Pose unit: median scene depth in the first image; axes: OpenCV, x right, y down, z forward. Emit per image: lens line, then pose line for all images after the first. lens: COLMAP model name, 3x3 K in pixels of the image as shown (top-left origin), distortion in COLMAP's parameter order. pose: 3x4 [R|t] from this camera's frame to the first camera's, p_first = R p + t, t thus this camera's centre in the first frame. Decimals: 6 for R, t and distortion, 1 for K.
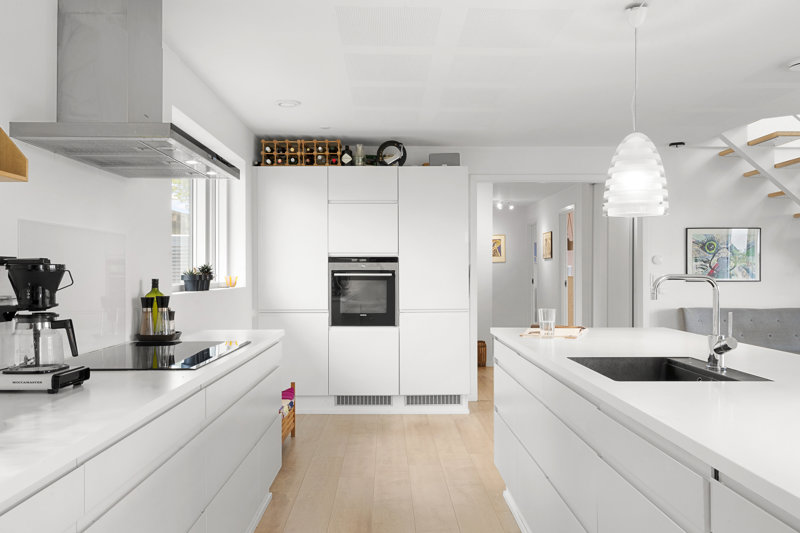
lens RADIAL K [[624.4, 0, 399.0], [0, 624.4, 269.9], [0, 0, 1]] dist [-0.001110, 0.002209]
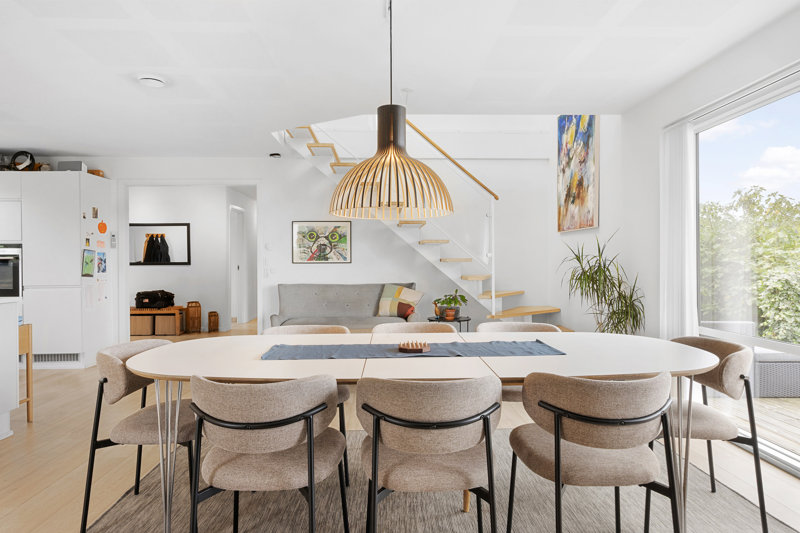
lens RADIAL K [[446.8, 0, 399.8], [0, 446.8, 266.8], [0, 0, 1]] dist [-0.000111, -0.001047]
pose [[0.999930, -0.003132, 0.011389, 0.668987], [0.002952, 0.999871, 0.015793, 0.011827], [-0.011437, -0.015759, 0.999810, 0.085834]]
